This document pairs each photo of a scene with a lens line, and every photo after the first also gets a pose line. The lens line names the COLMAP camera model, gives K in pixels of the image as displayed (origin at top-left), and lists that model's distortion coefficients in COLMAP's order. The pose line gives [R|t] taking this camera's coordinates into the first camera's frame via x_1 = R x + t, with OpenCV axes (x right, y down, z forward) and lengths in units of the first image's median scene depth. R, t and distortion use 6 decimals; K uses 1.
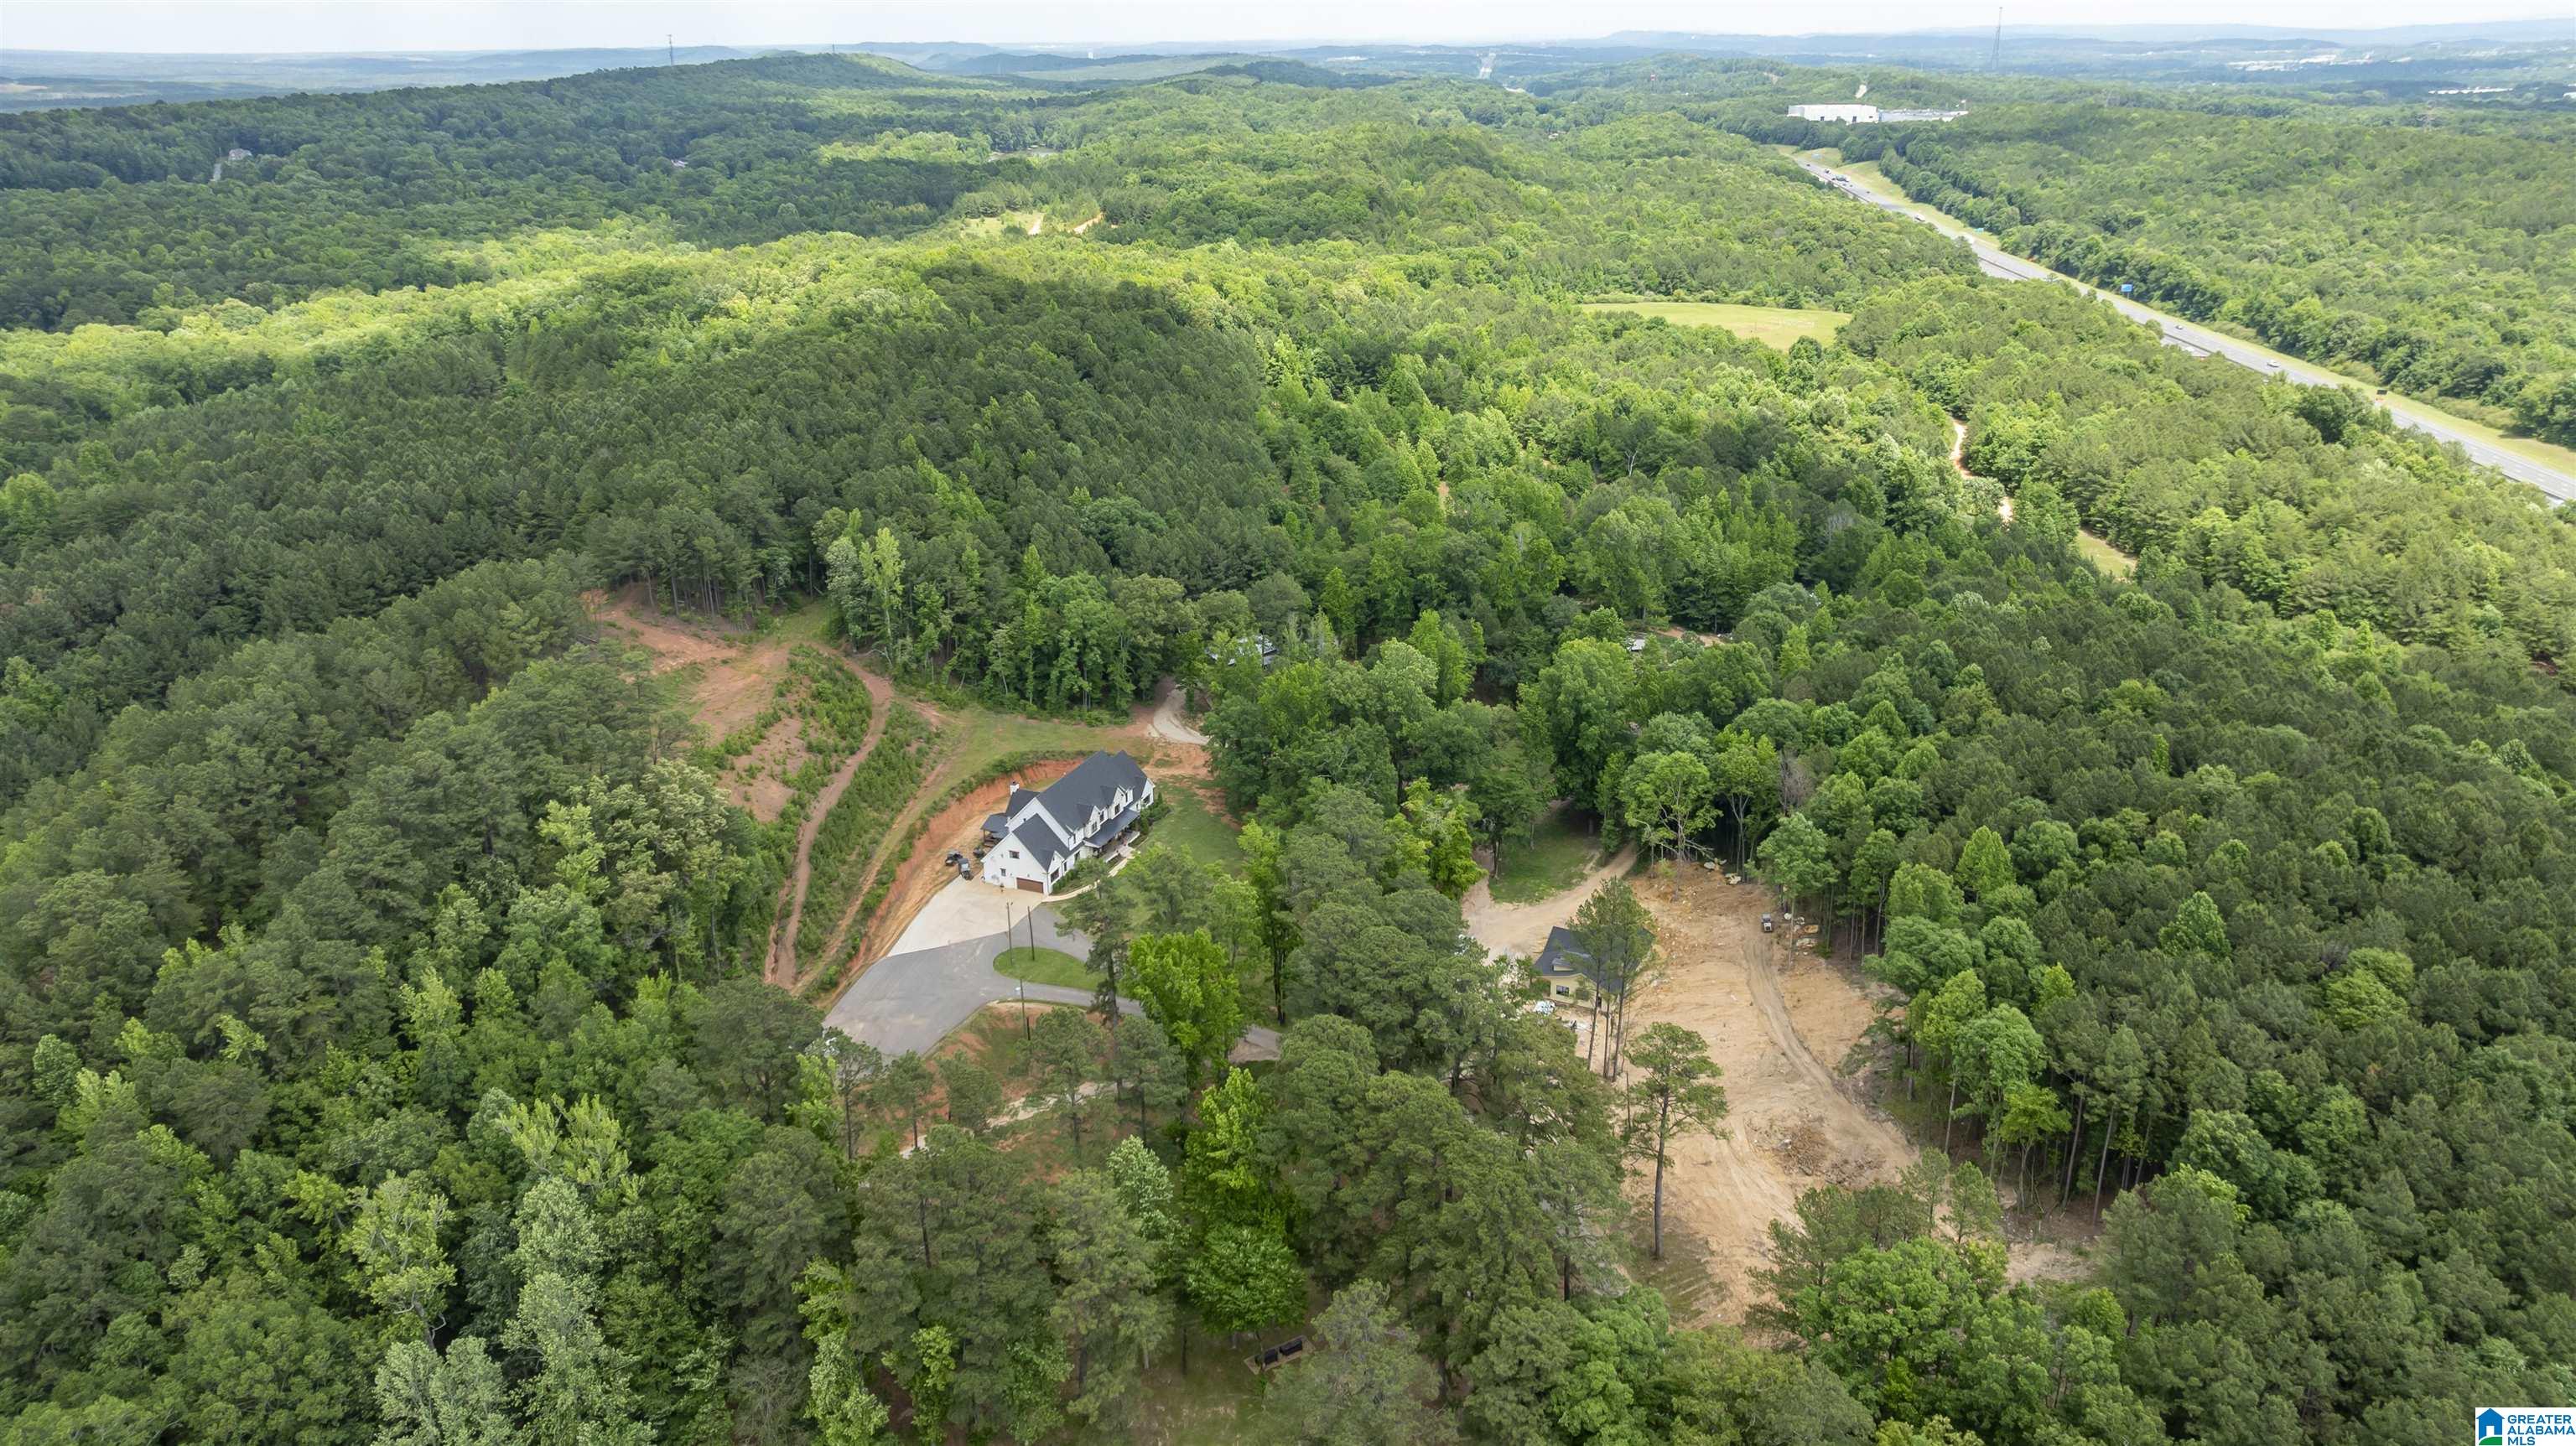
lens RADIAL K [[1816.4, 0, 1303.7], [0, 1816.4, 717.5], [0, 0, 1]] dist [-0.030986, 0.026449]
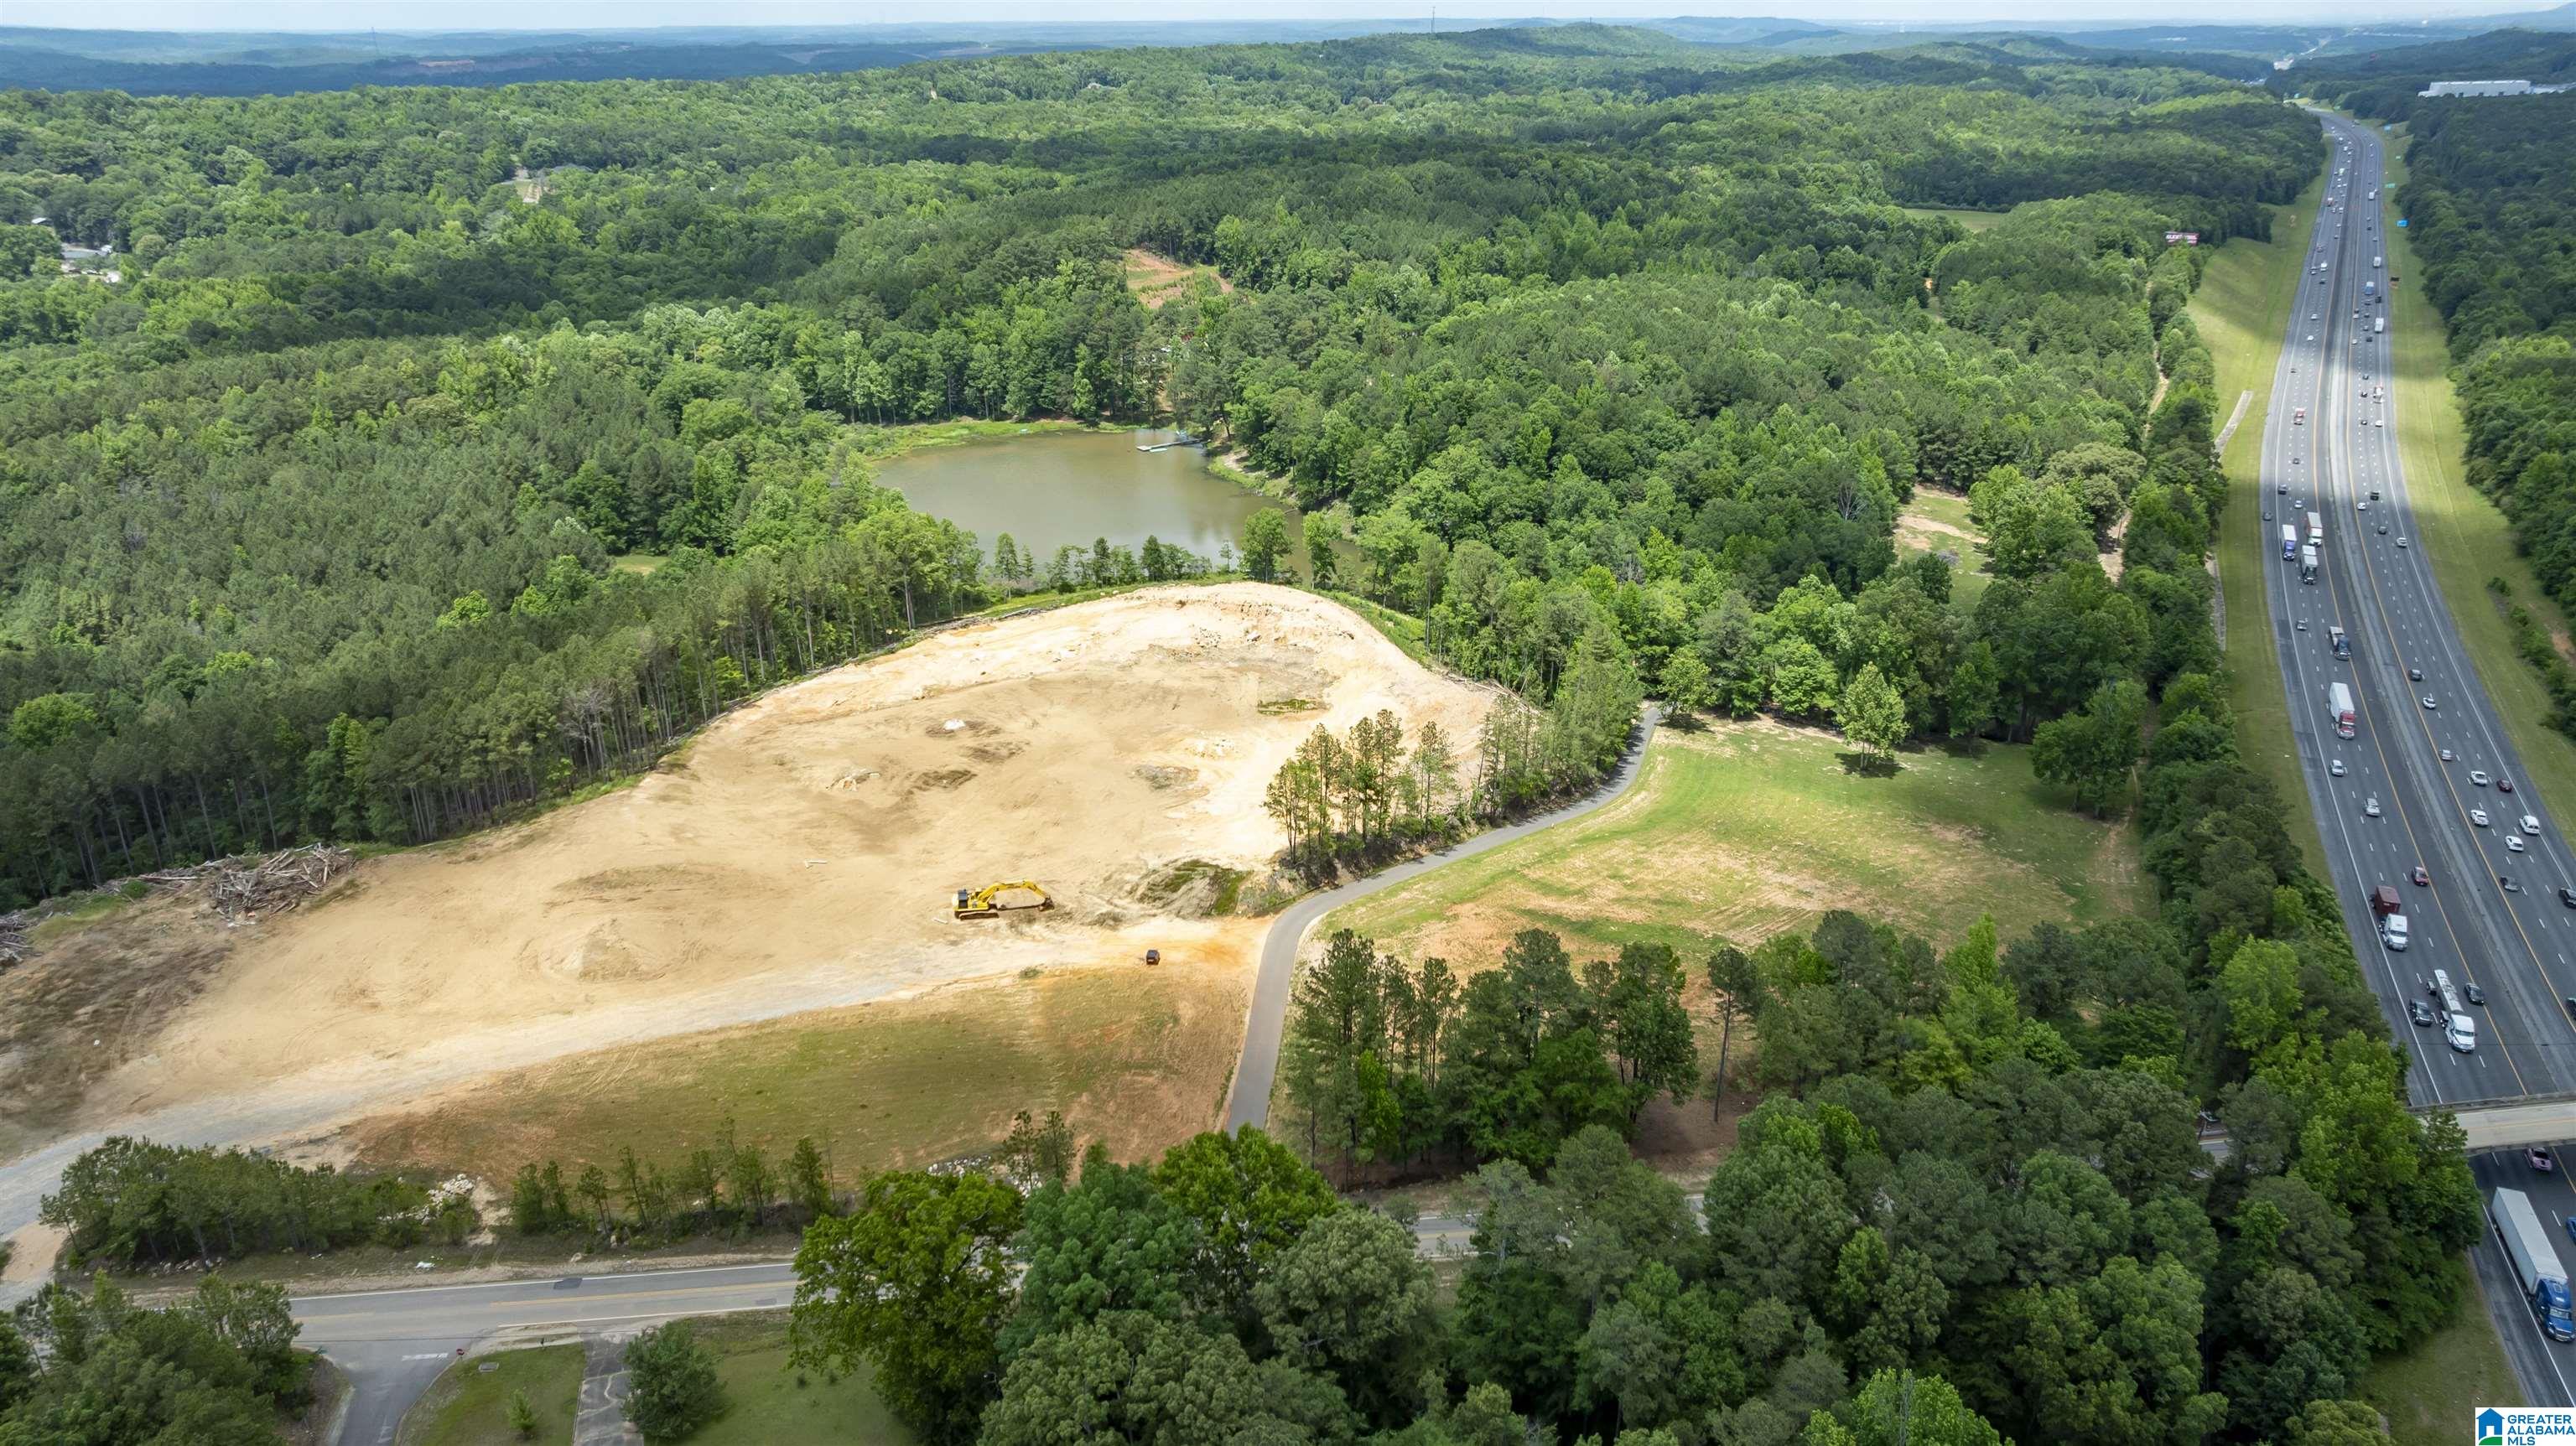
lens RADIAL K [[1816.4, 0, 1308.0], [0, 1816.4, 730.3], [0, 0, 1]] dist [-0.030986, 0.026449]
pose [[0.909486, 0.157906, -0.384578, 0.842834], [-0.150333, 0.987376, 0.049889, 0.411113], [0.387601, 0.012441, 0.921743, -1.098783]]
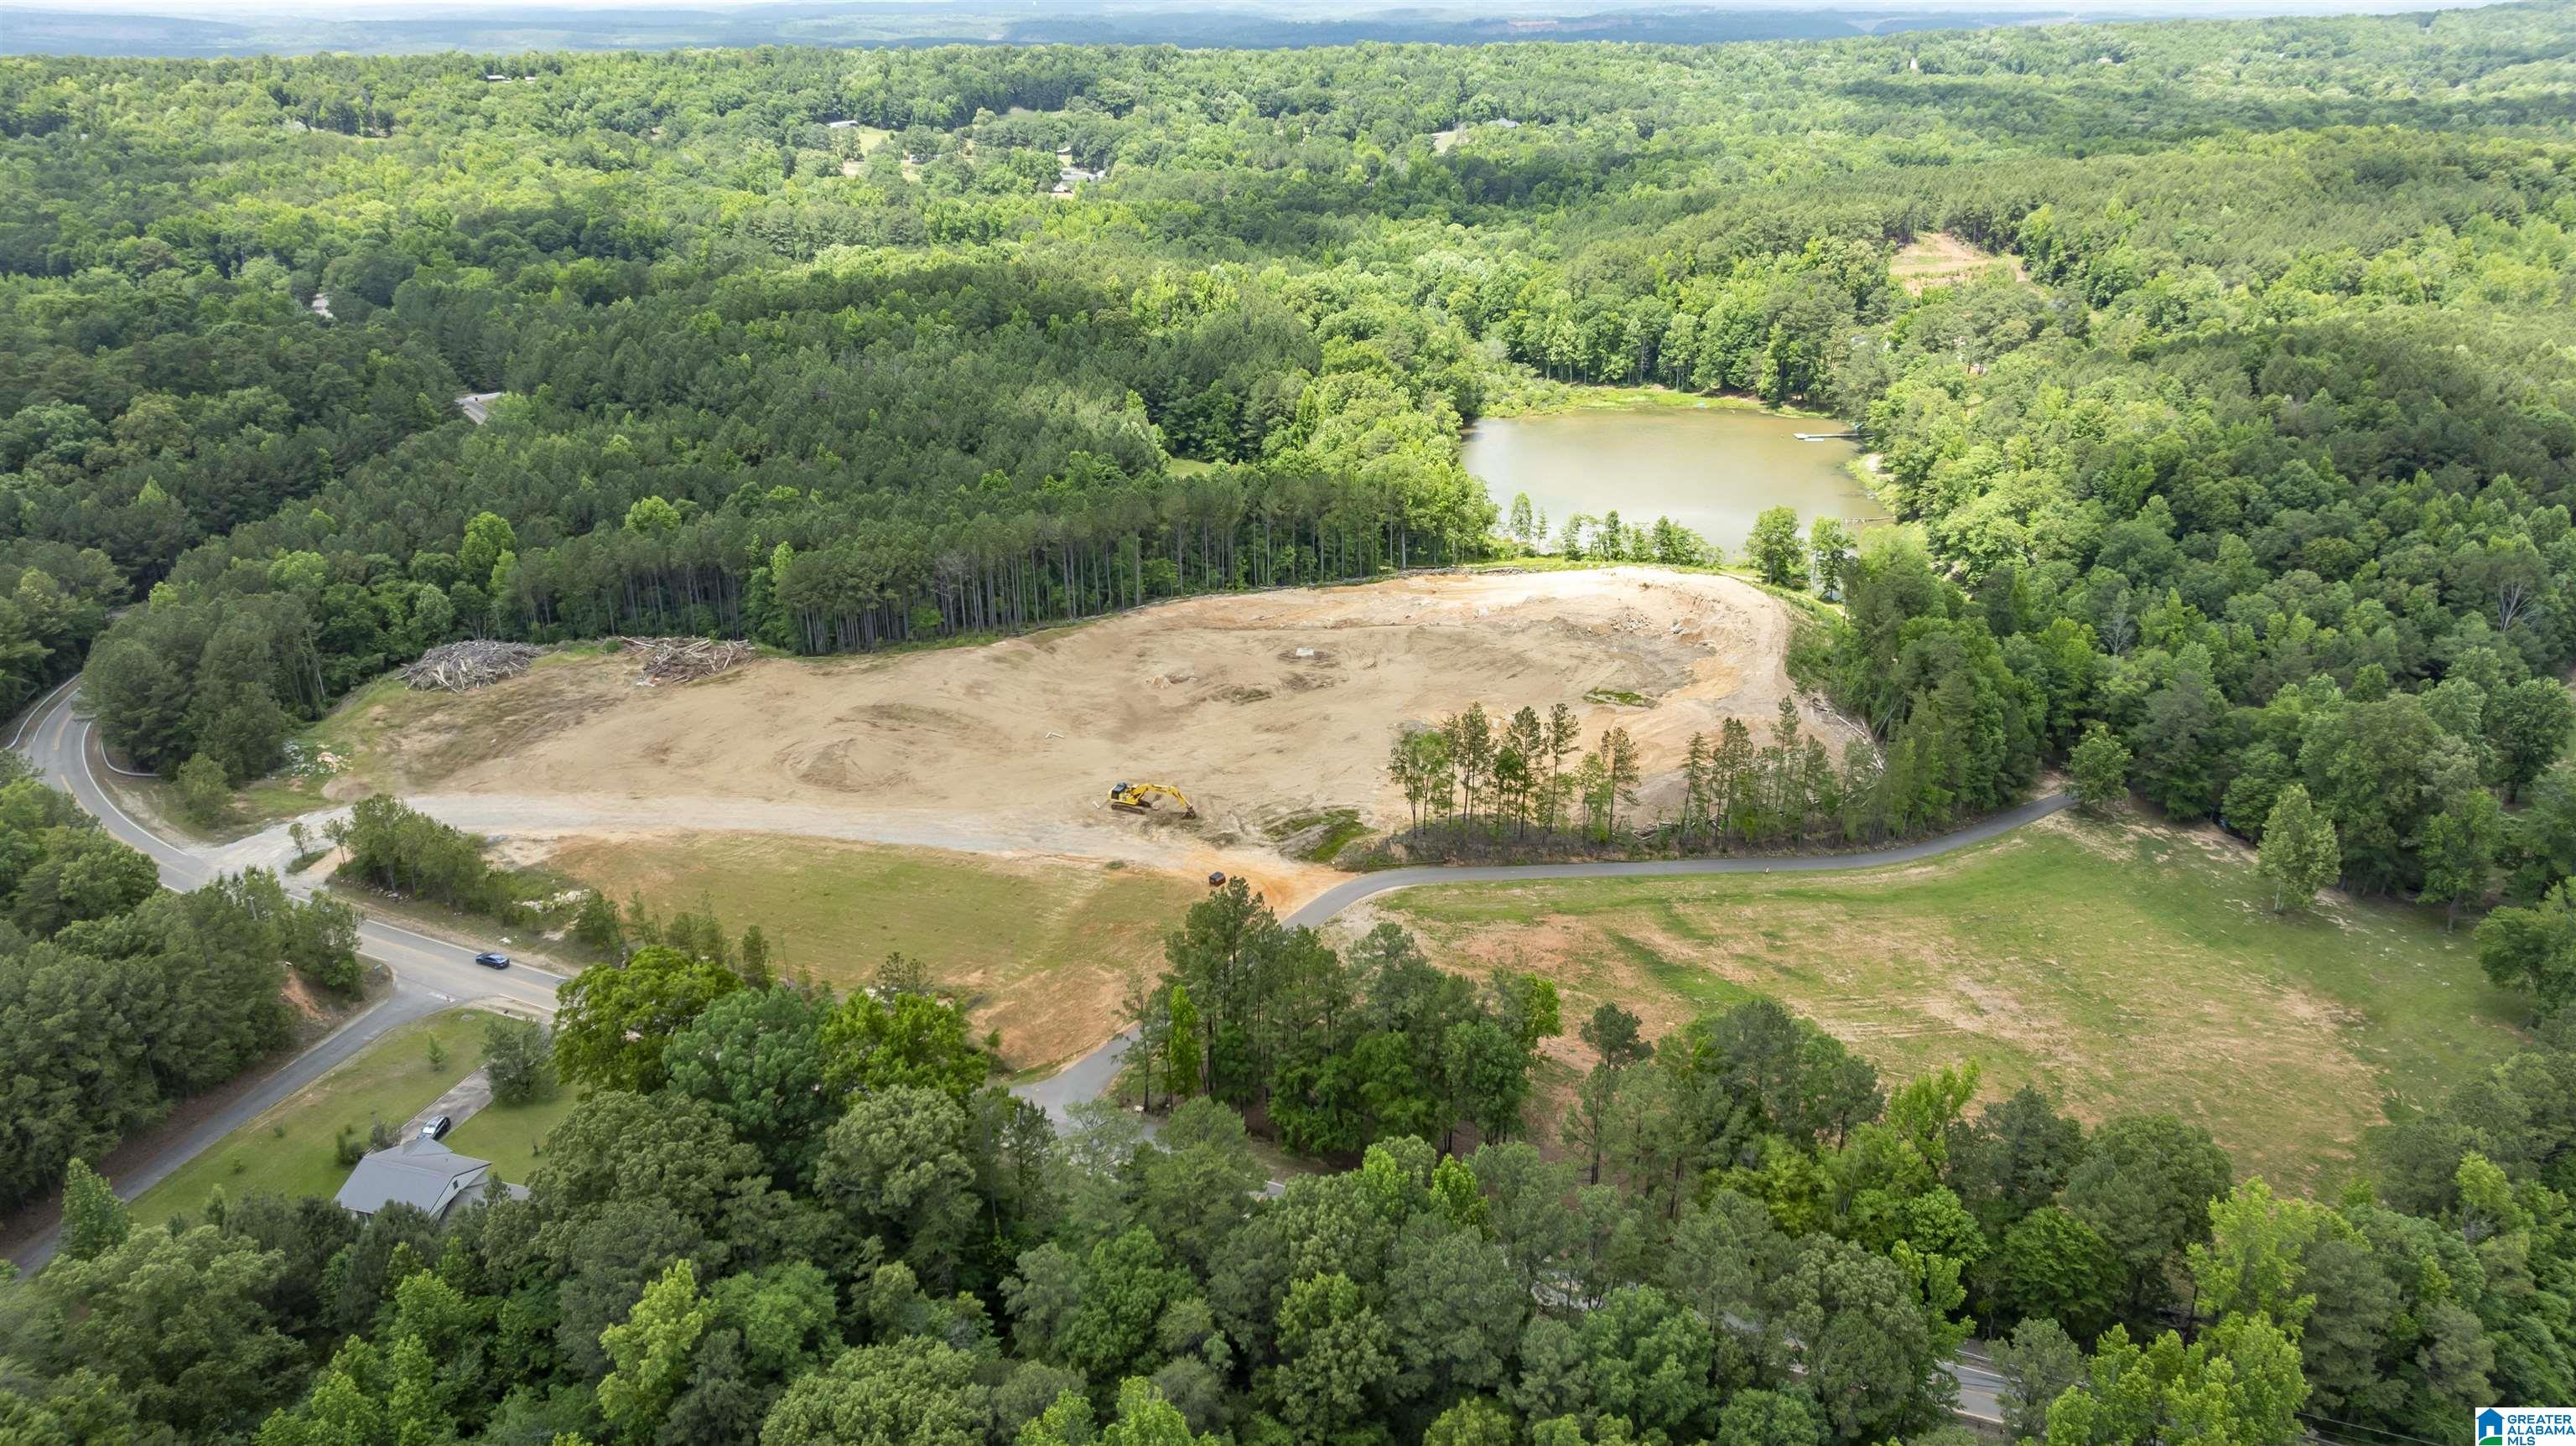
lens RADIAL K [[1816.4, 0, 1297.4], [0, 1816.4, 734.5], [0, 0, 1]] dist [-0.030986, 0.026449]
pose [[0.548089, 0.325691, -0.770405, 1.108626], [-0.294830, 0.937184, 0.186446, 0.336707], [0.782735, 0.124949, 0.609683, -0.901884]]
